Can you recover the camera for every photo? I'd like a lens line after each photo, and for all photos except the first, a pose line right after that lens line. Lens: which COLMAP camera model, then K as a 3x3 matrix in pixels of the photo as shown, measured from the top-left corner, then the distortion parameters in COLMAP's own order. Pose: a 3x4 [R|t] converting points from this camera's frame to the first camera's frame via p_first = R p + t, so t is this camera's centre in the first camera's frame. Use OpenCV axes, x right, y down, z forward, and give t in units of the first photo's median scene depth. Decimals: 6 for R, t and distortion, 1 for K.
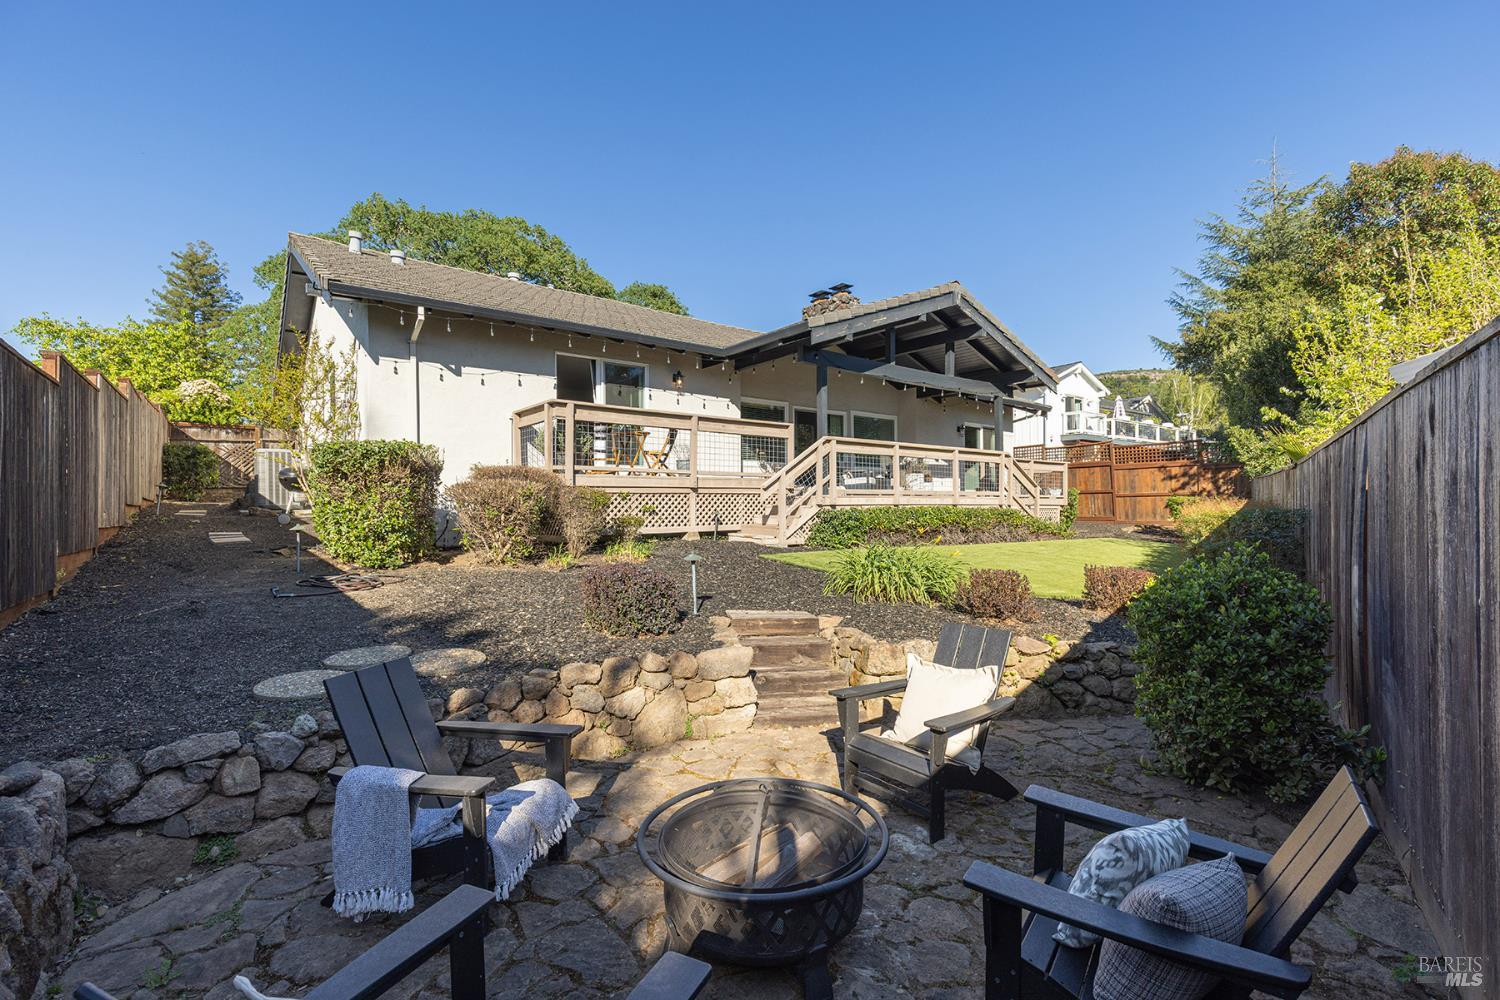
lens RADIAL K [[664.0, 0, 743.8], [0, 664.0, 507.6], [0, 0, 1]] dist [0.005115, -0.000629]
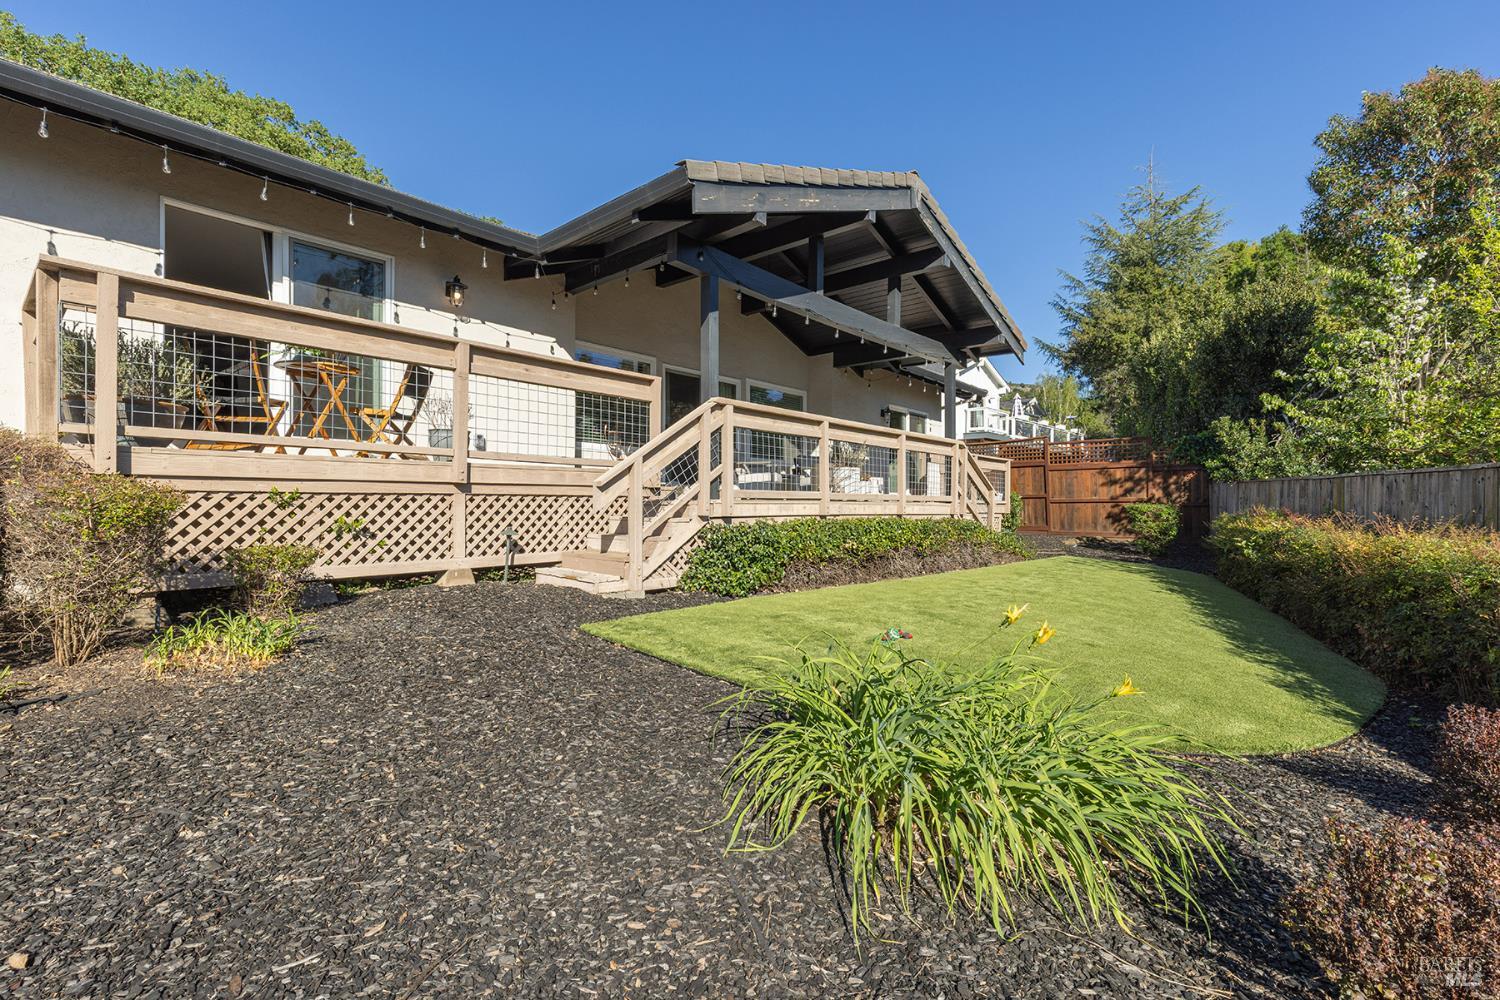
lens RADIAL K [[664.0, 0, 751.5], [0, 664.0, 505.4], [0, 0, 1]] dist [0.005115, -0.000629]
pose [[0.980936, 0.009723, 0.194089, 0.040526], [-0.009402, 0.999952, -0.002575, -0.012289], [-0.194105, 0.000701, 0.980981, 0.406447]]
